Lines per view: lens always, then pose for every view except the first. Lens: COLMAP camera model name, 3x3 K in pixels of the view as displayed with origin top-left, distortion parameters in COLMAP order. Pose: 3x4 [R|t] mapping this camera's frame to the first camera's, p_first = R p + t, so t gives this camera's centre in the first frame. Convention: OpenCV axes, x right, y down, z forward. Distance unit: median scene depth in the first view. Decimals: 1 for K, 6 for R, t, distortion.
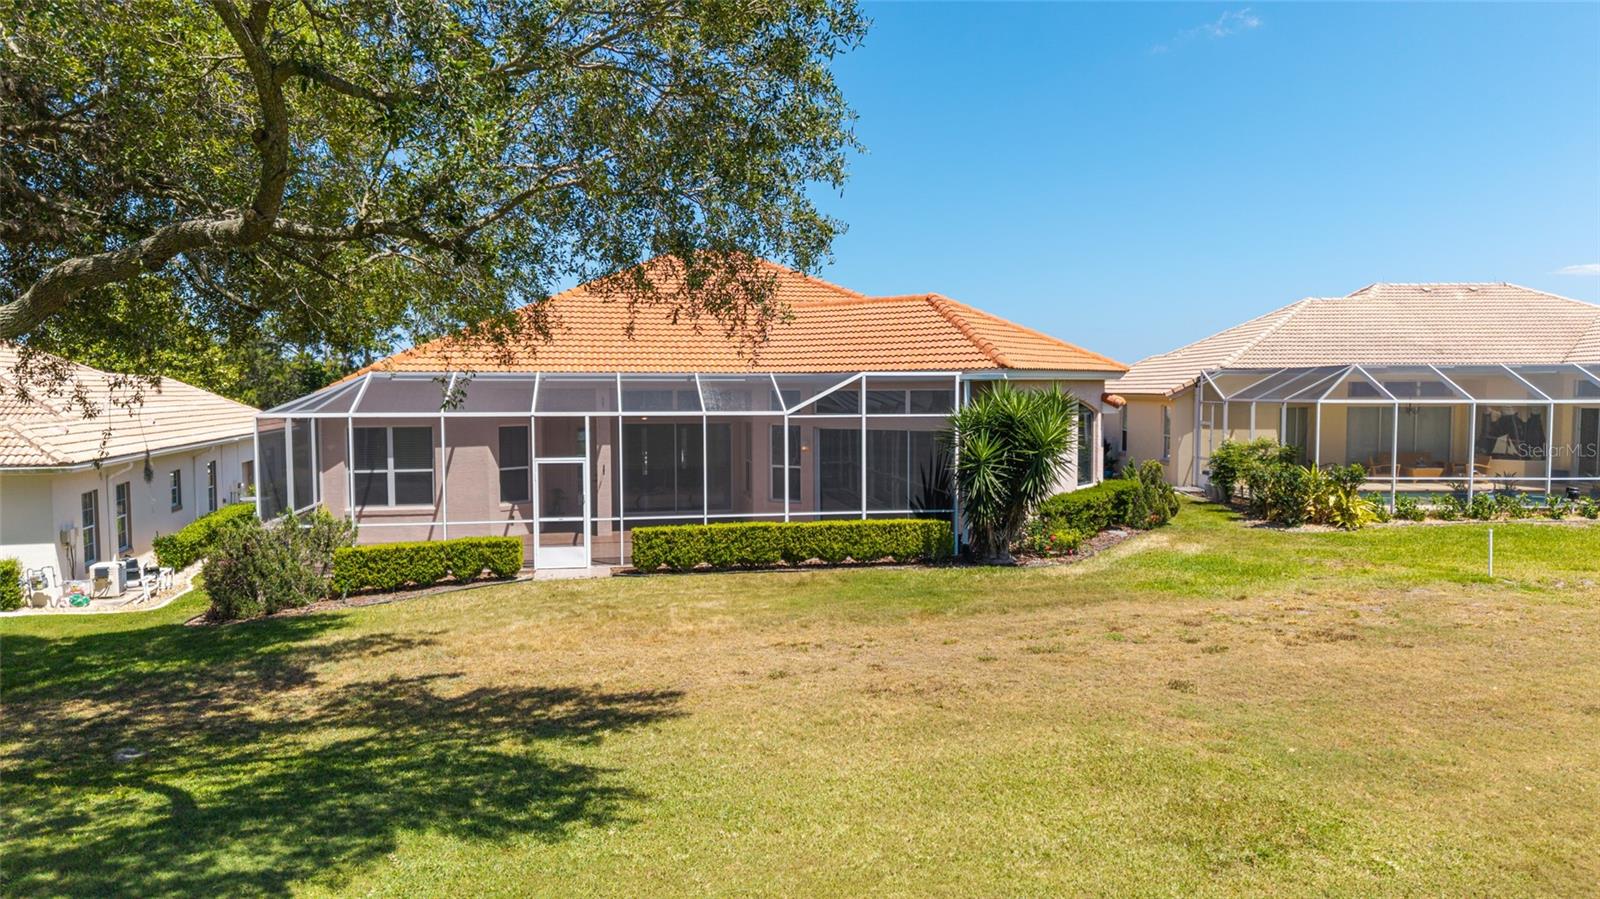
lens RADIAL K [[1084.1, 0, 800.0], [0, 1084.1, 449.5], [0, 0, 1]] dist [0.078265, -0.081381]
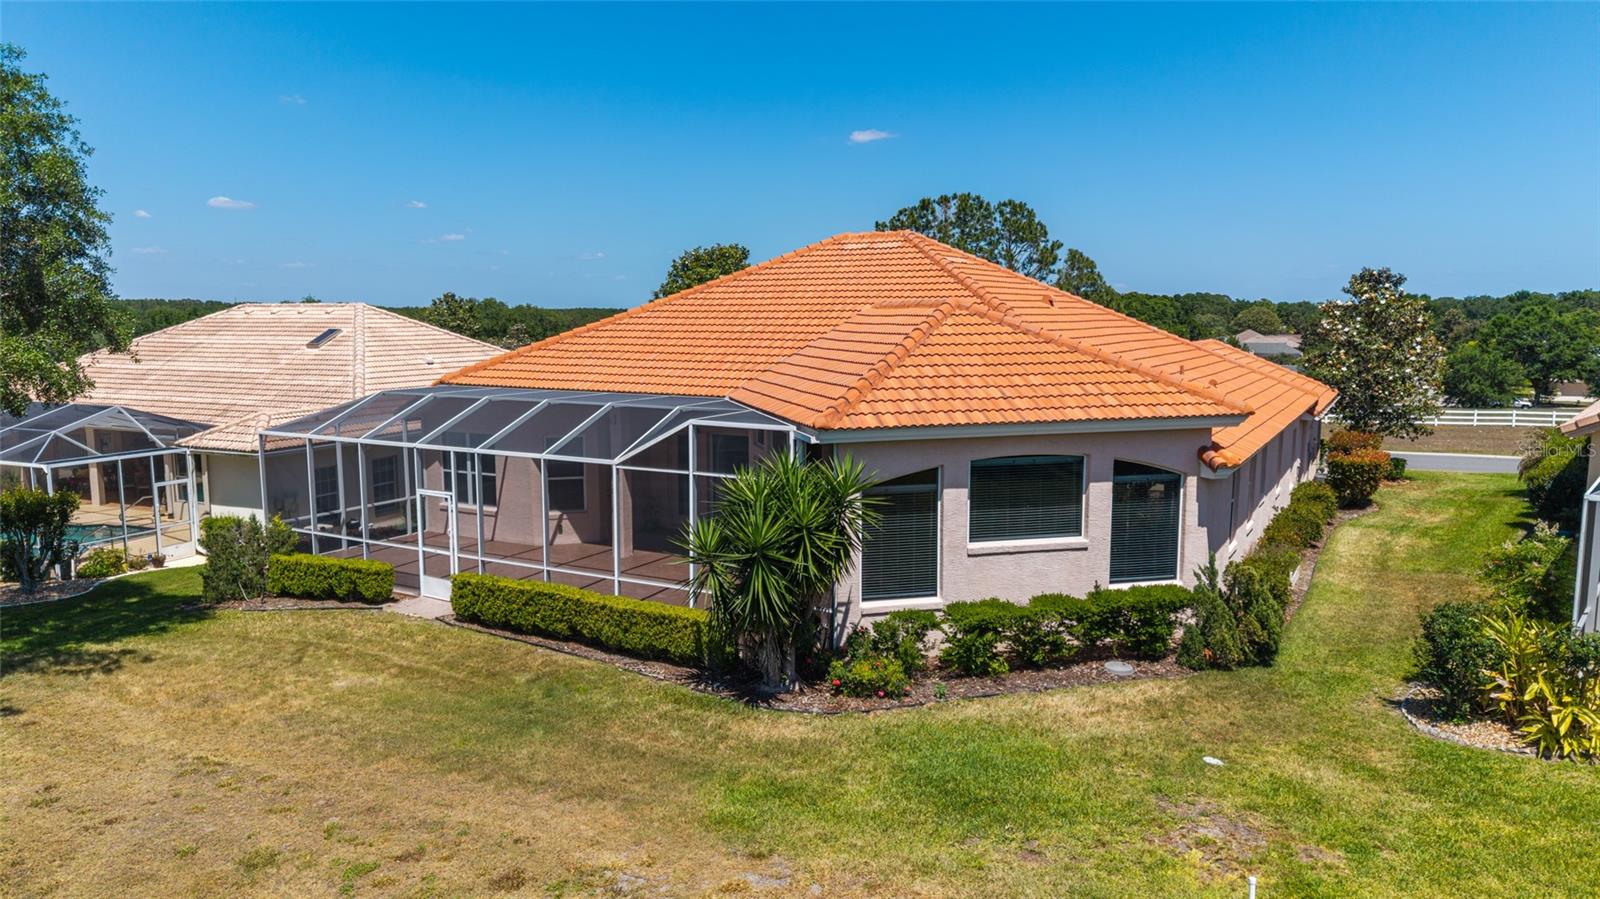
lens RADIAL K [[1081.9, 0, 800.0], [0, 1081.9, 449.5], [0, 0, 1]] dist [0.053381, -0.073686]
pose [[0.761006, 0.083646, -0.643329, 0.642904], [-0.033969, 0.995430, 0.089244, -0.124402], [0.647855, -0.046062, 0.760370, 0.432403]]
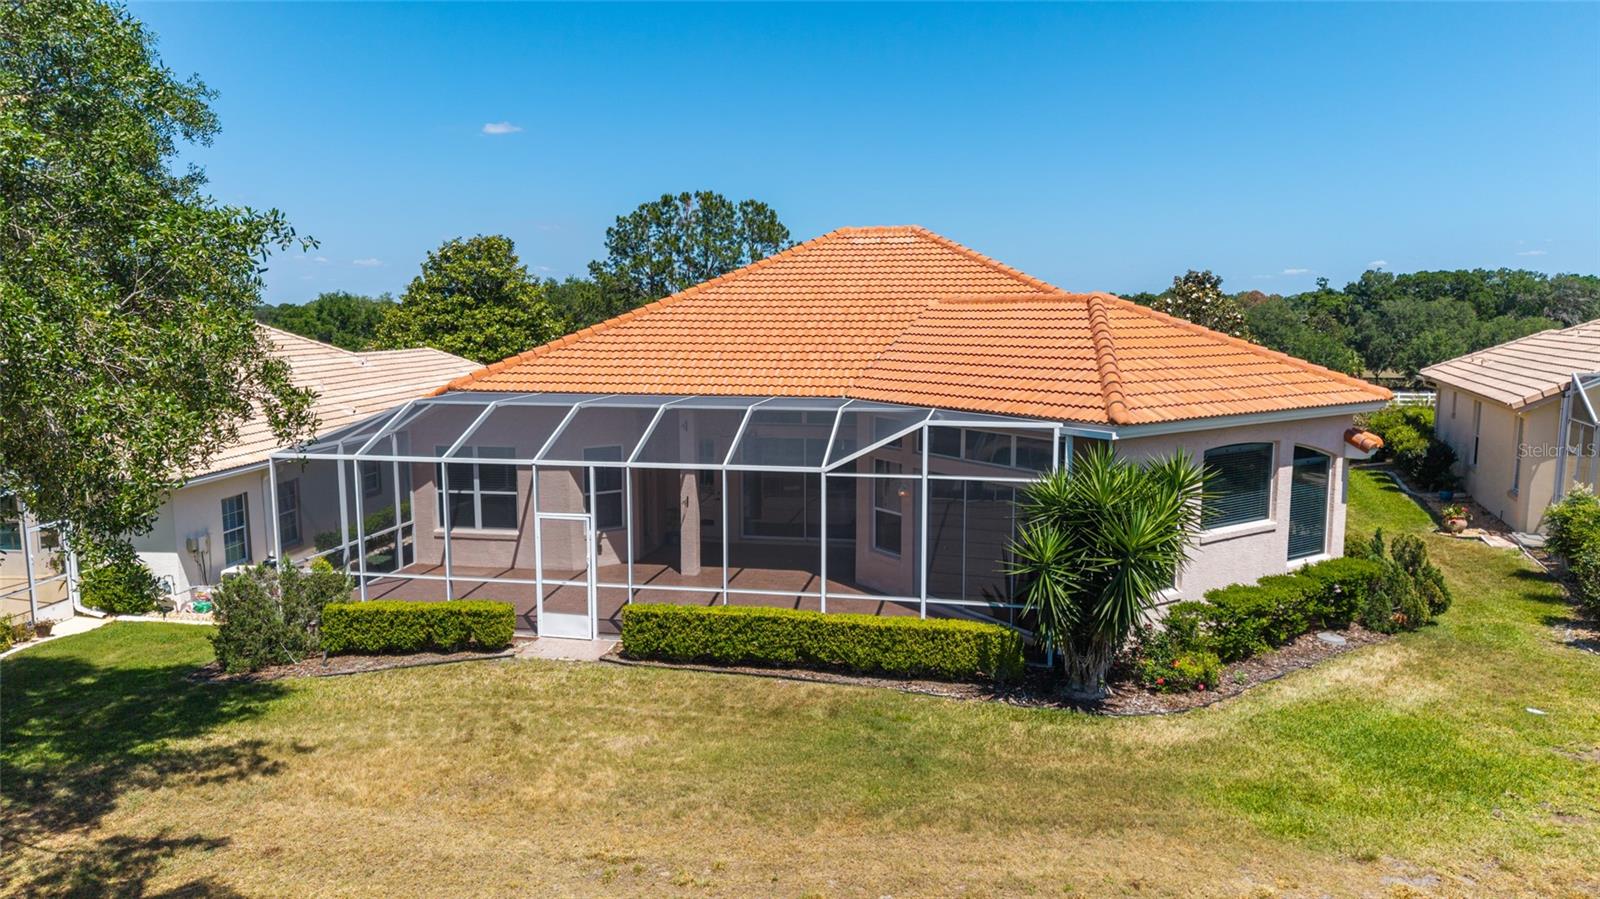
lens RADIAL K [[1078.9, 0, 800.0], [0, 1078.9, 449.5], [0, 0, 1]] dist [0.061216, -0.077710]
pose [[0.931859, 0.049083, -0.359485, 0.249847], [-0.021072, 0.996456, 0.081430, -0.111185], [0.362208, -0.068306, 0.929591, 0.255063]]
